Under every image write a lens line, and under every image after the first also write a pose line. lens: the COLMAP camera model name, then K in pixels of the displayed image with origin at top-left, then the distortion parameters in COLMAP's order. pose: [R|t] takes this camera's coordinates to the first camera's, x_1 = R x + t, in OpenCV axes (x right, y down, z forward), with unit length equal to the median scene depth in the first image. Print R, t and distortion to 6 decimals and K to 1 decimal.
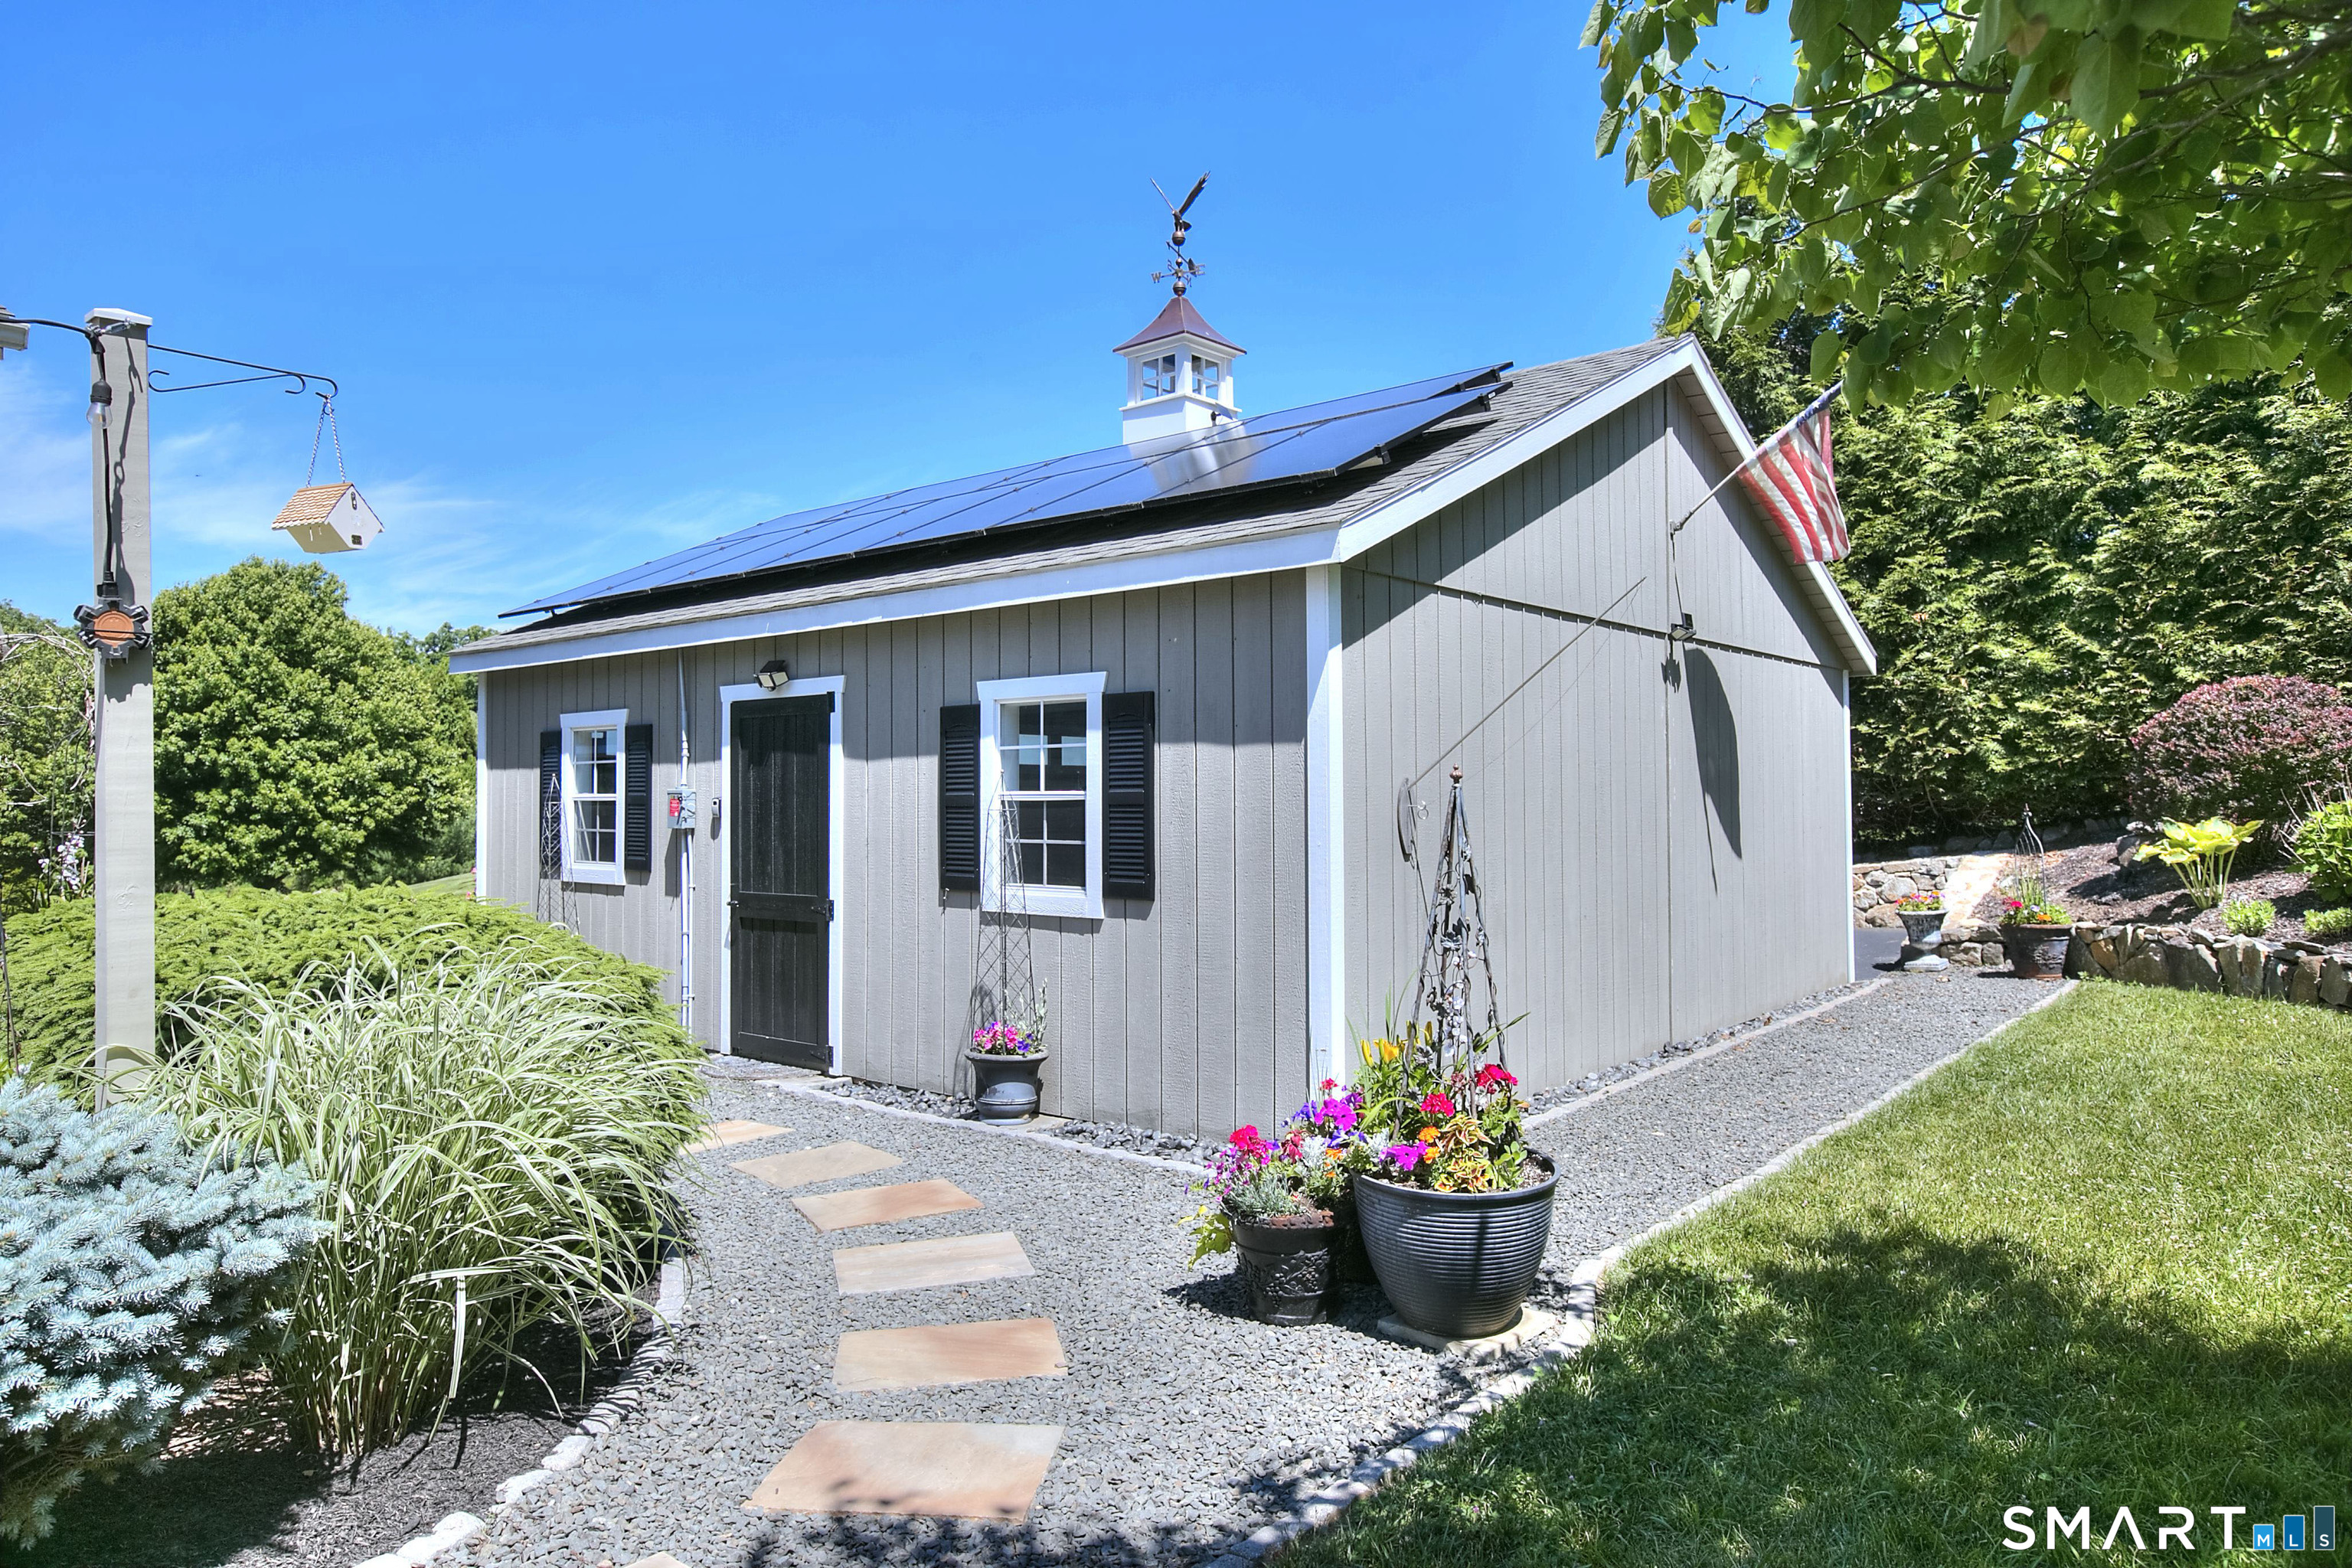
lens RADIAL K [[1516.2, 0, 1176.0], [0, 1516.2, 784.0], [0, 0, 1]] dist [0.025958, -0.000378]
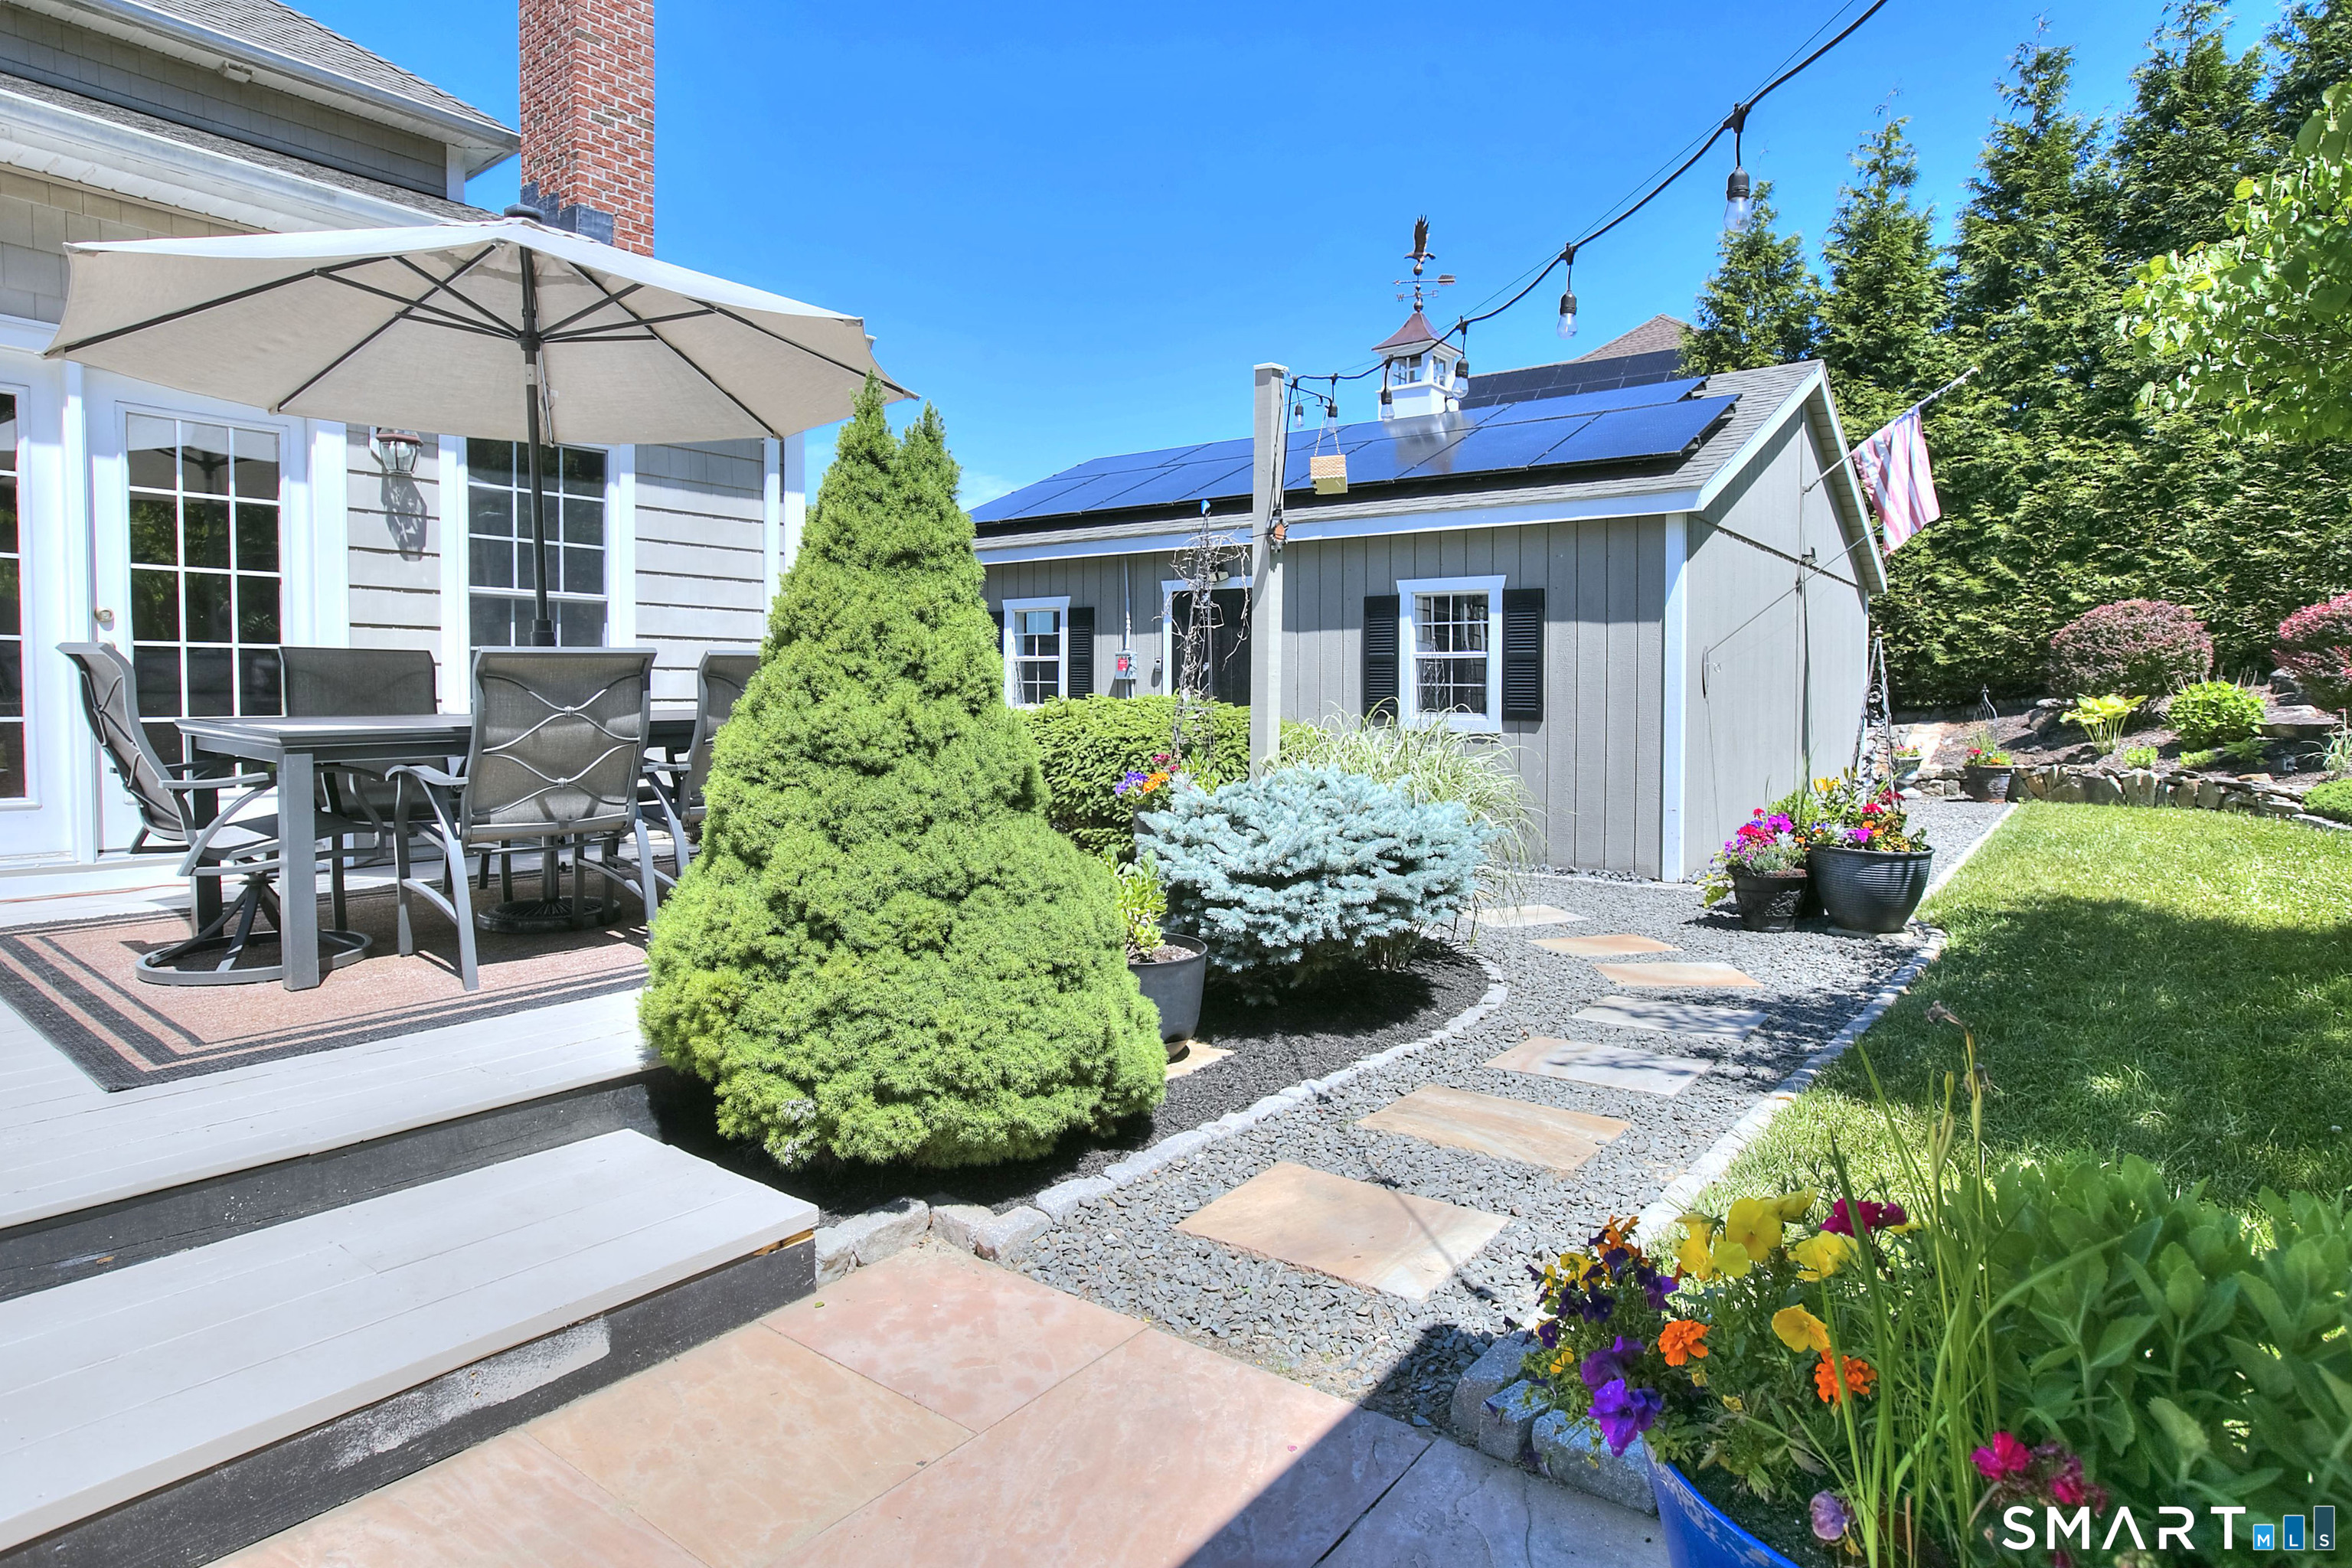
lens RADIAL K [[1294.1, 0, 1179.6], [0, 1294.1, 735.8], [0, 0, 1]] dist [-0.000944, 0.001085]
pose [[0.998416, 0.015954, 0.053957, -0.304285], [-0.018203, 0.998974, 0.041460, 0.028005], [-0.053240, -0.042377, 0.997682, -0.212693]]
